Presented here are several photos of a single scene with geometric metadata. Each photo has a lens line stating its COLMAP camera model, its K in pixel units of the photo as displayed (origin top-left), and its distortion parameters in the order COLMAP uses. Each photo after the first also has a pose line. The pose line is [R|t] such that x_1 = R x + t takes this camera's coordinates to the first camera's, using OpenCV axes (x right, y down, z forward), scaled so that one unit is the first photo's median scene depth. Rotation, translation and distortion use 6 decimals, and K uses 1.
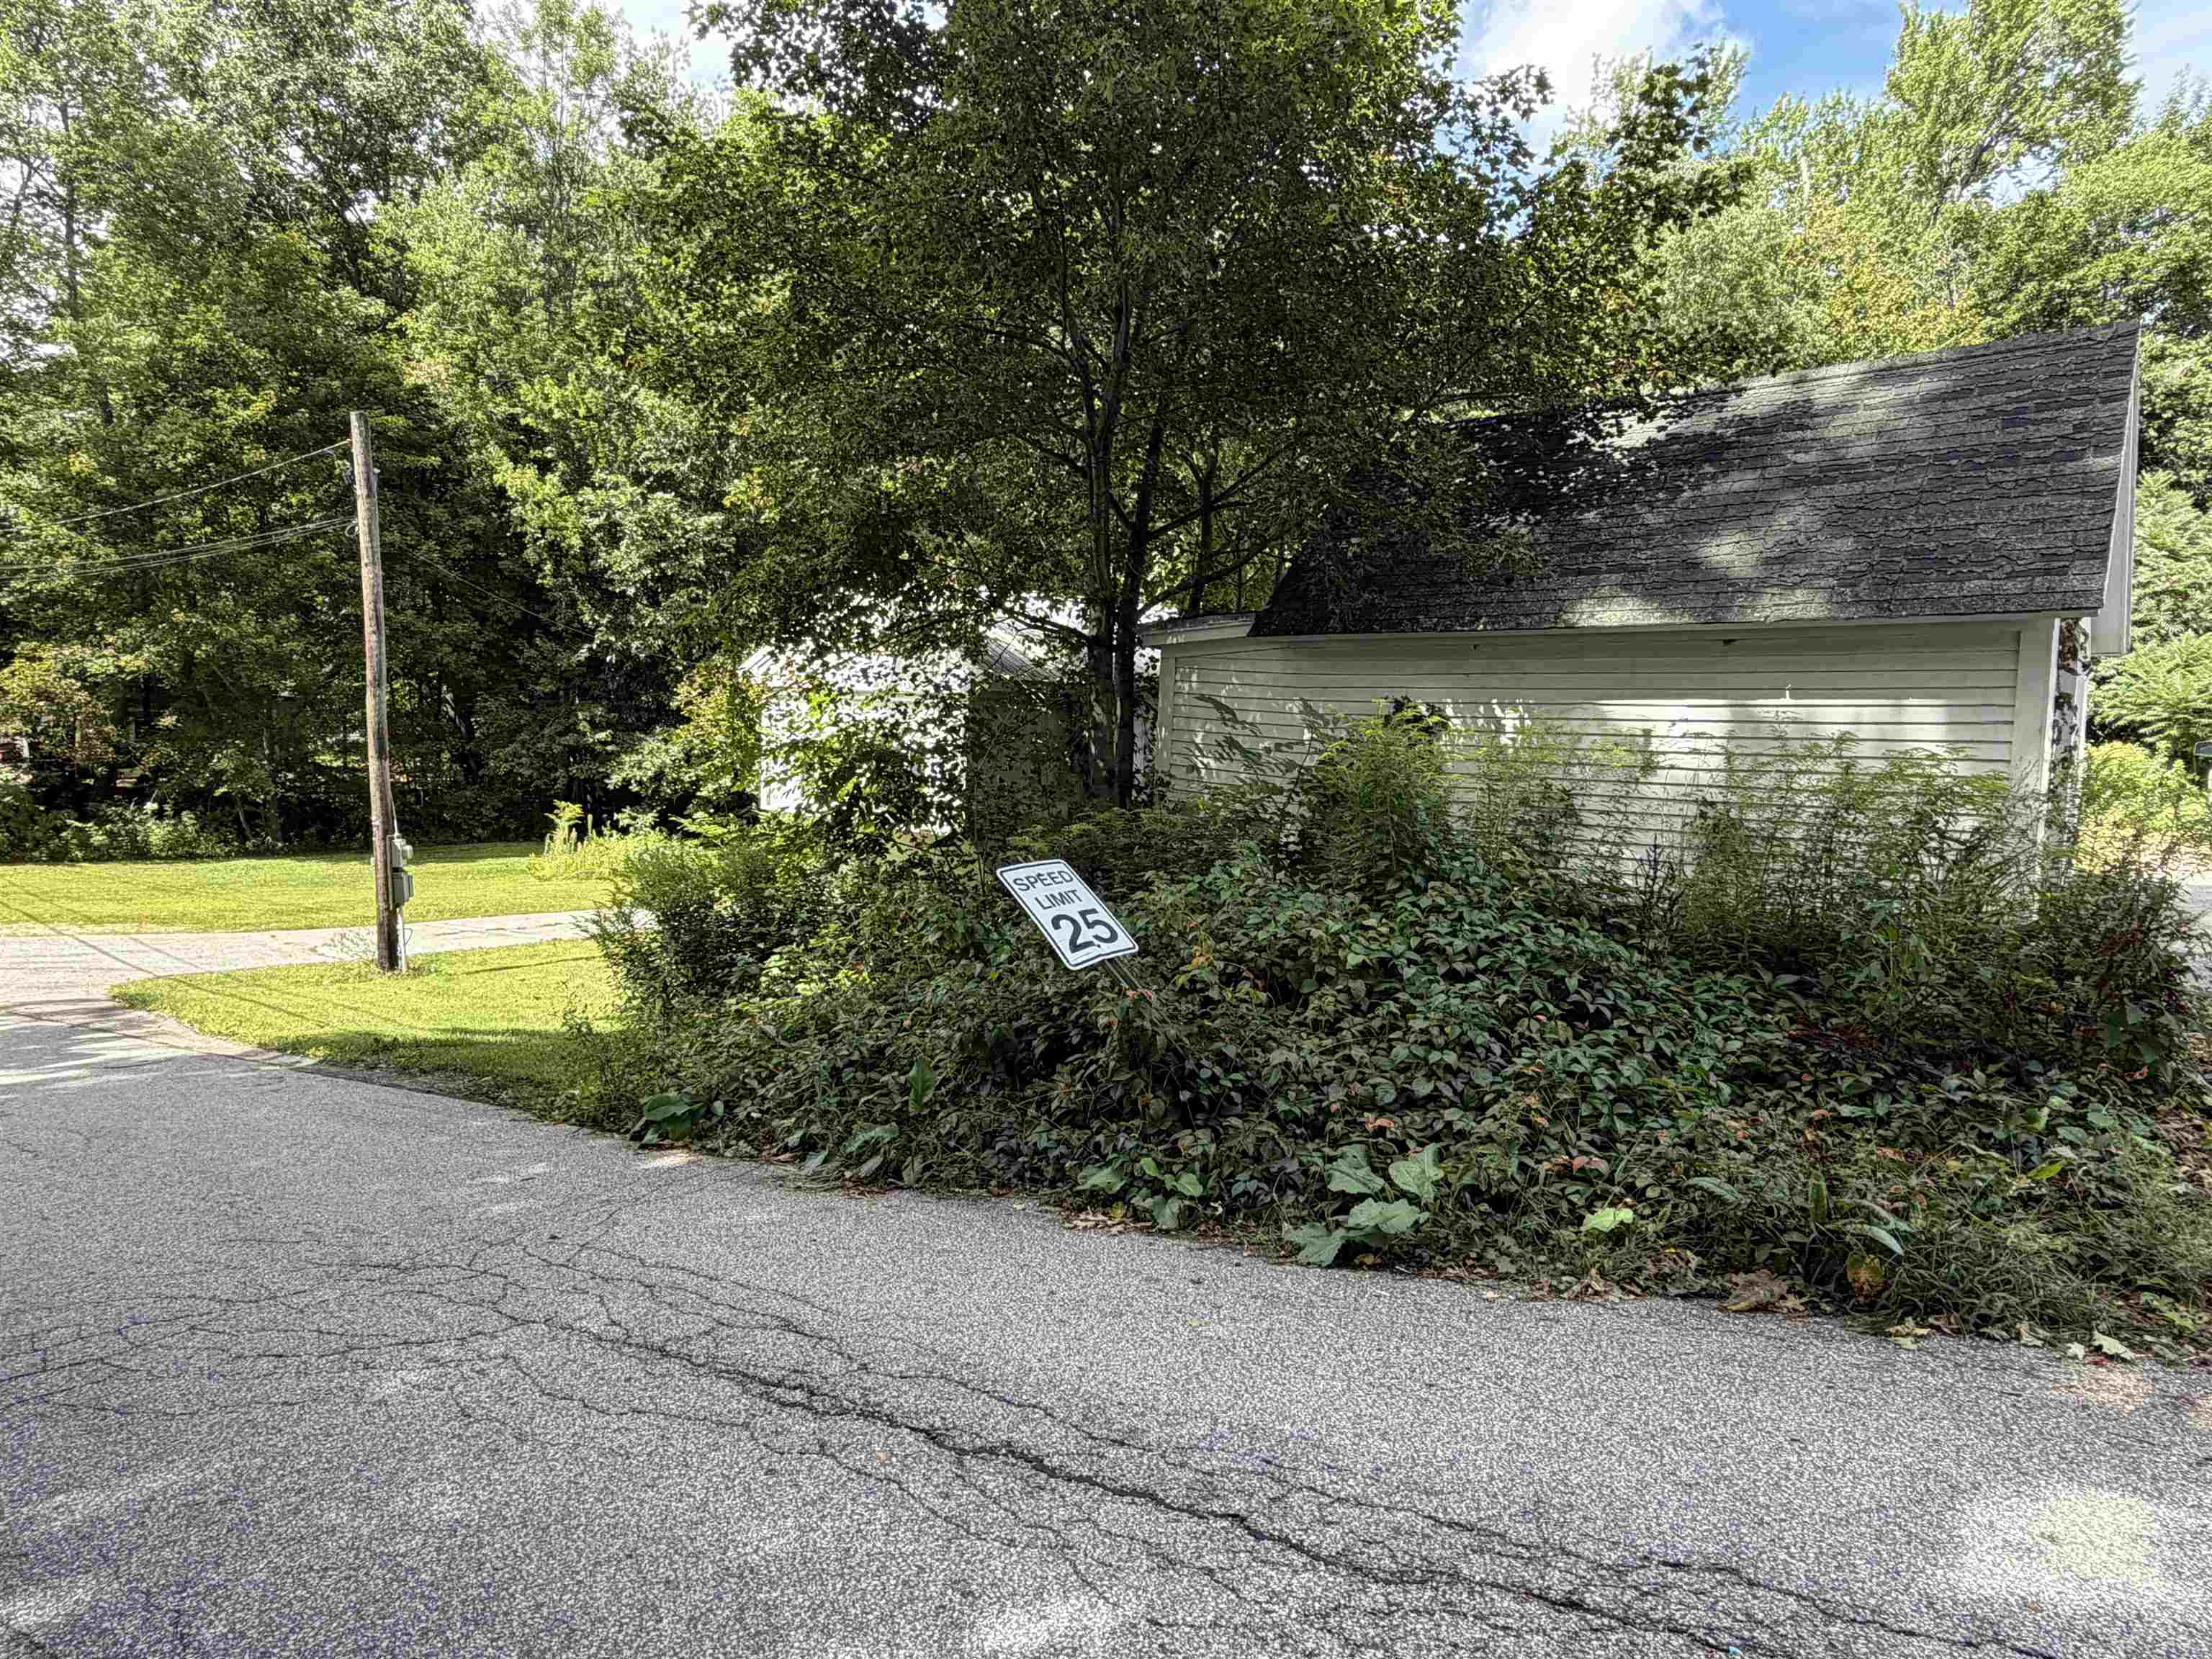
lens RADIAL K [[1294.2, 0, 1106.9], [0, 1294.2, 828.7], [0, 0, 1]] dist [-0.005549, 0.003450]
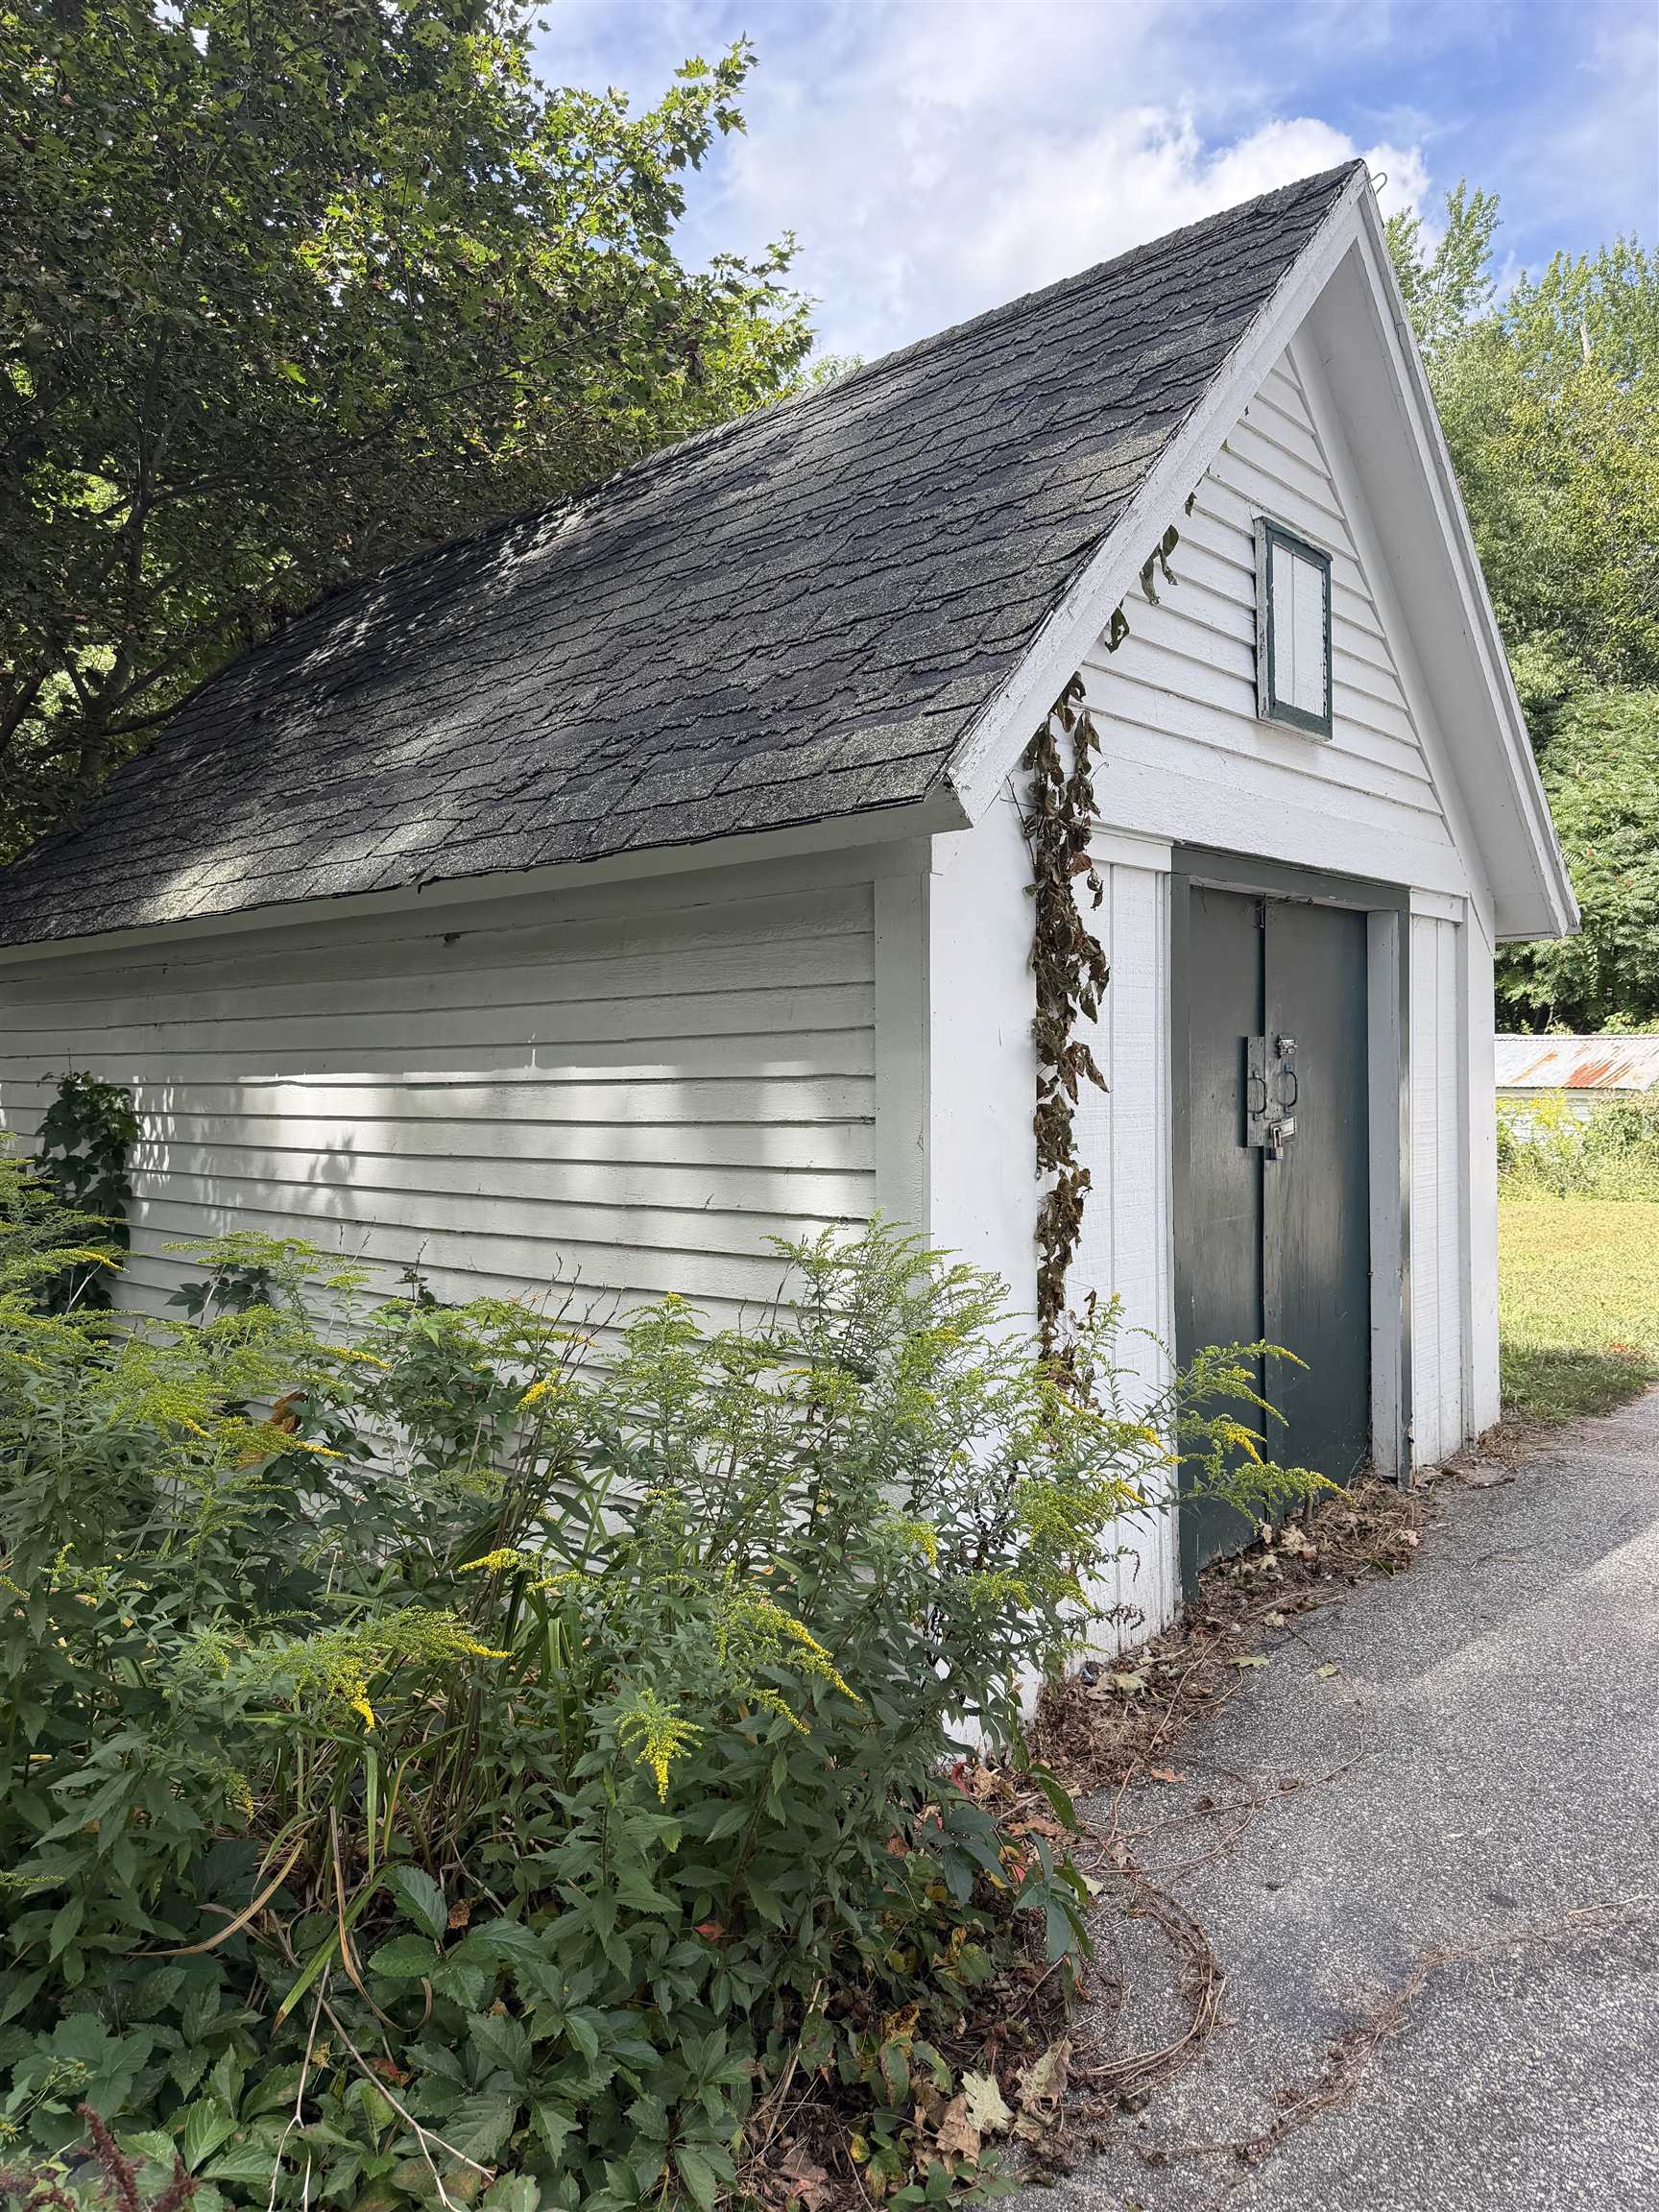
lens RADIAL K [[1551.5, 0, 842.0], [0, 1551.5, 1084.3], [0, 0, 1]] dist [0.021904, -0.013411]
pose [[0.999282, -0.031740, -0.020702, 0.187106], [0.030199, 0.997022, -0.070953, -0.017062], [0.022893, 0.070277, 0.997265, 0.152964]]
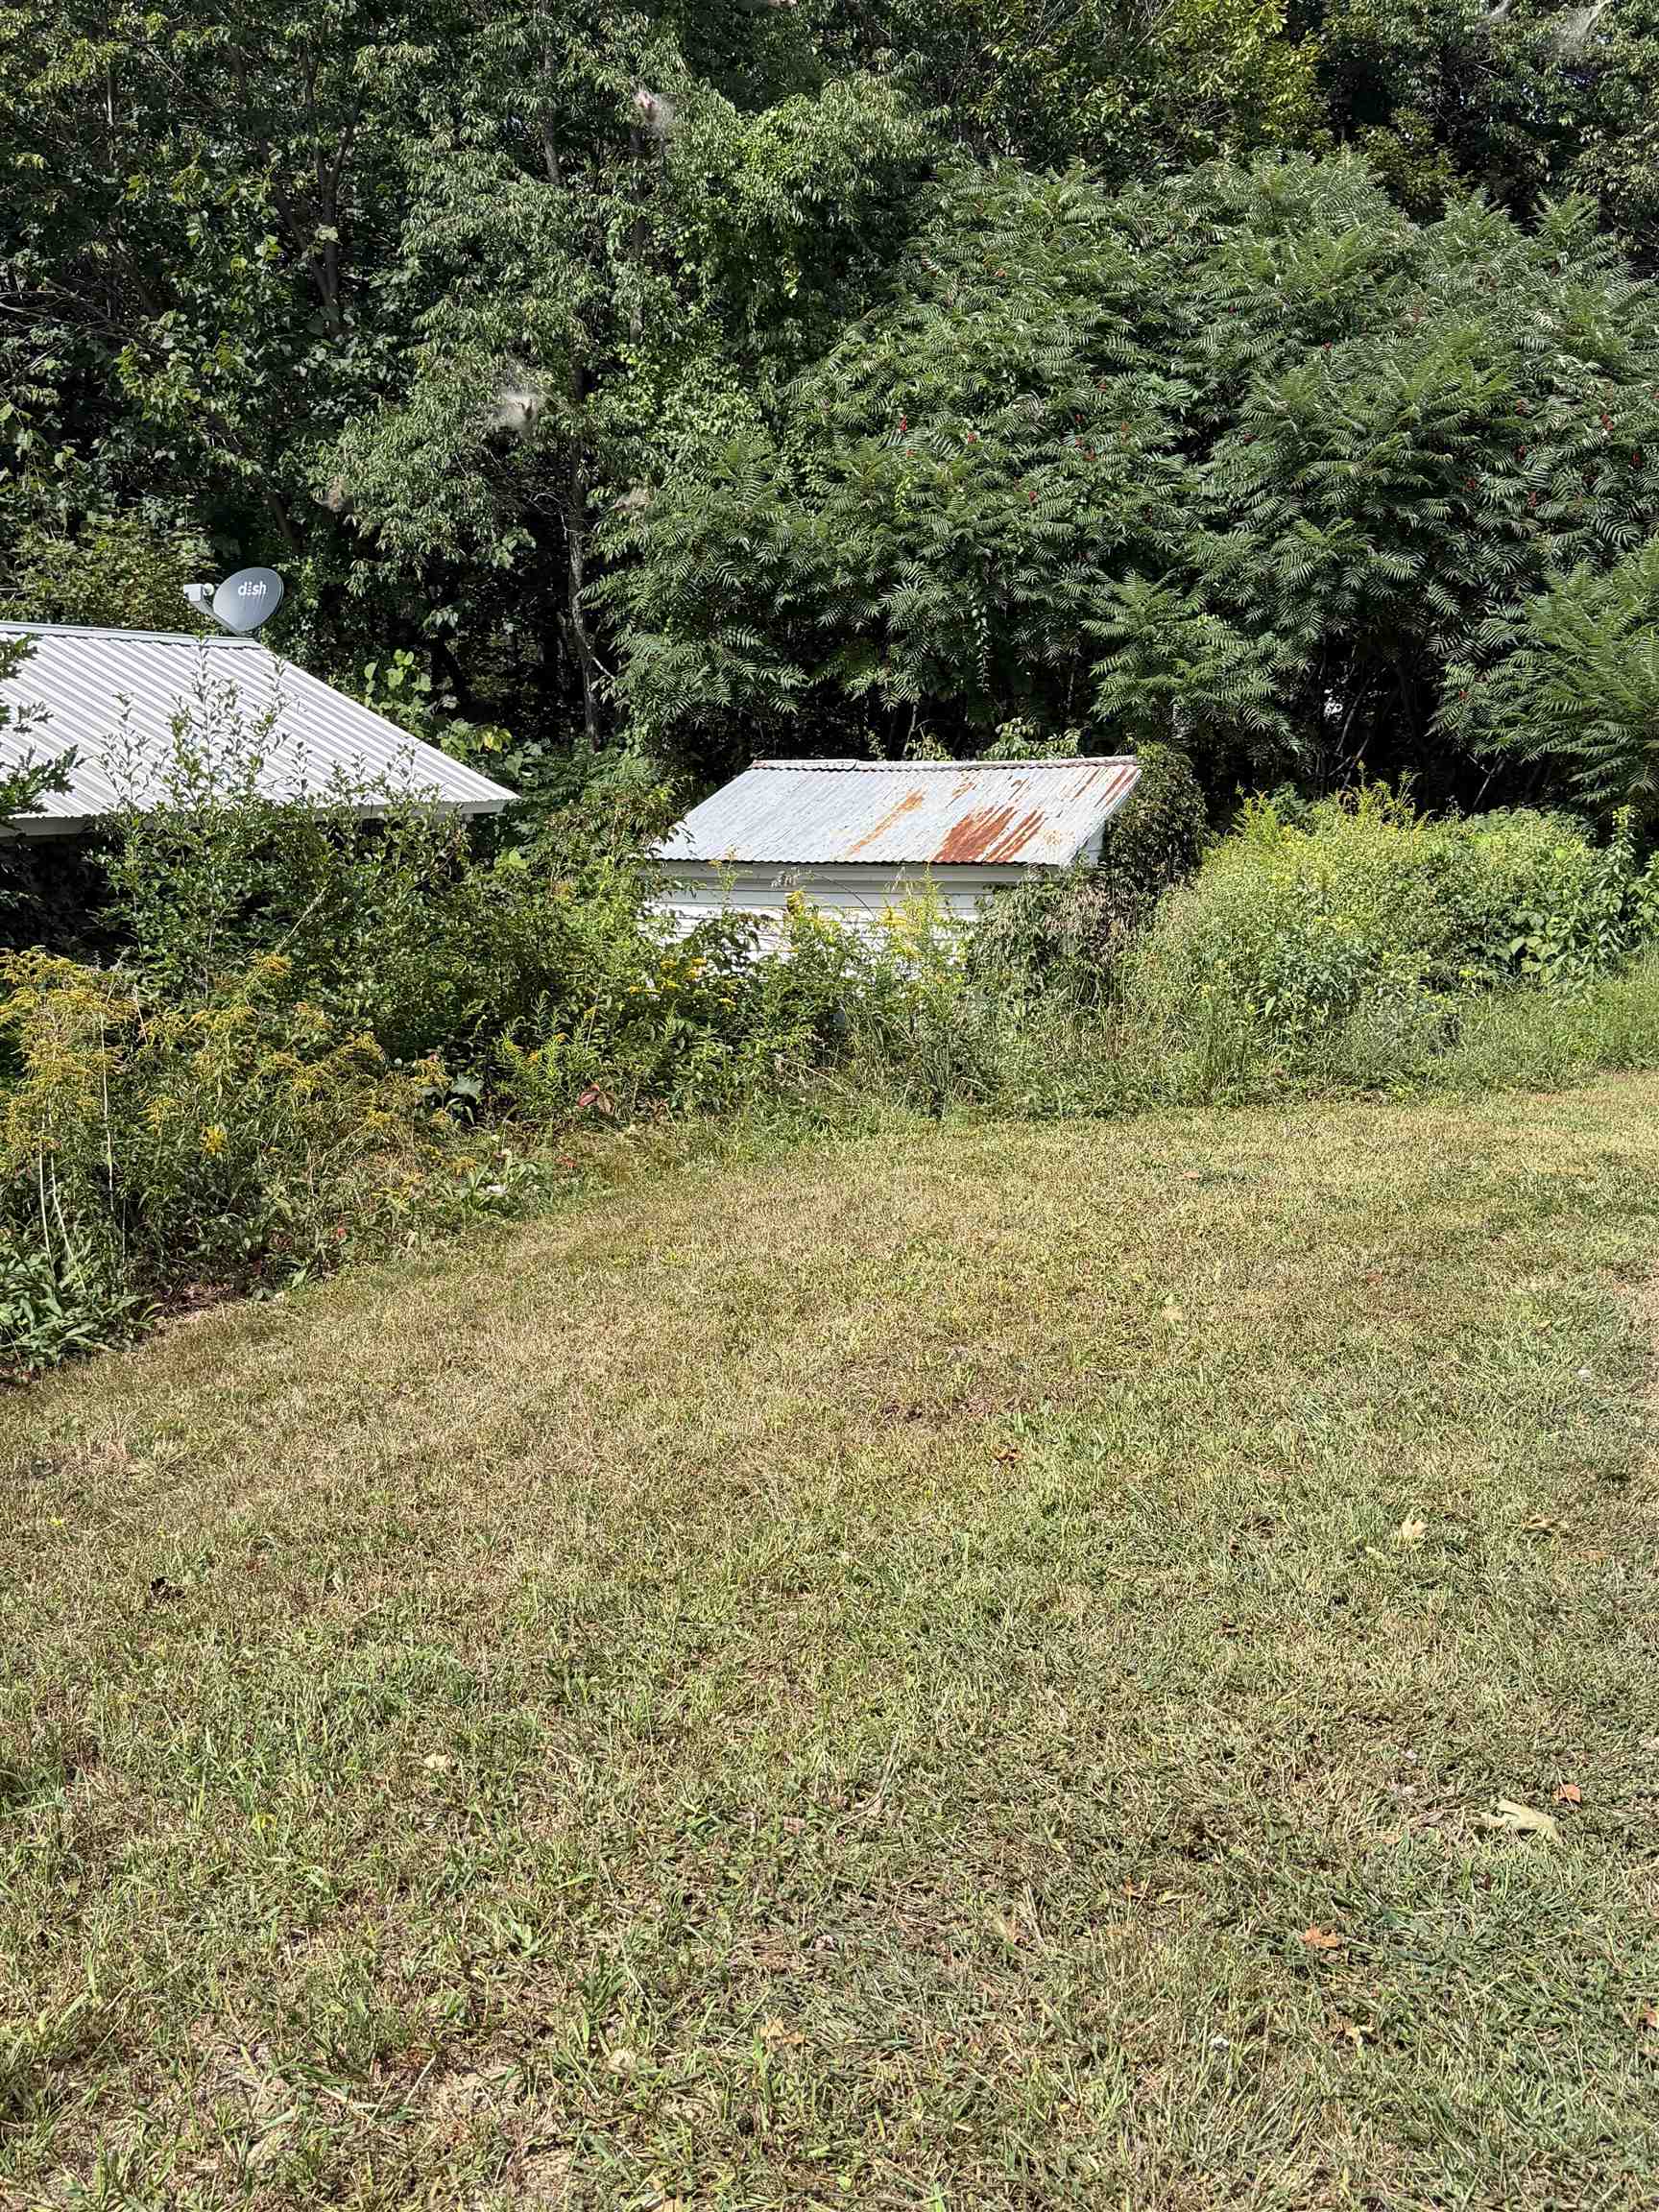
lens RADIAL K [[2094.1, 0, 821.4], [0, 2094.1, 1107.0], [0, 0, 1]] dist [0.046469, 0.000000]
pose [[0.934409, -0.104210, 0.340617, 0.291406], [0.075658, 0.992492, 0.096097, -0.048968], [-0.348074, -0.064024, 0.935278, 0.389284]]
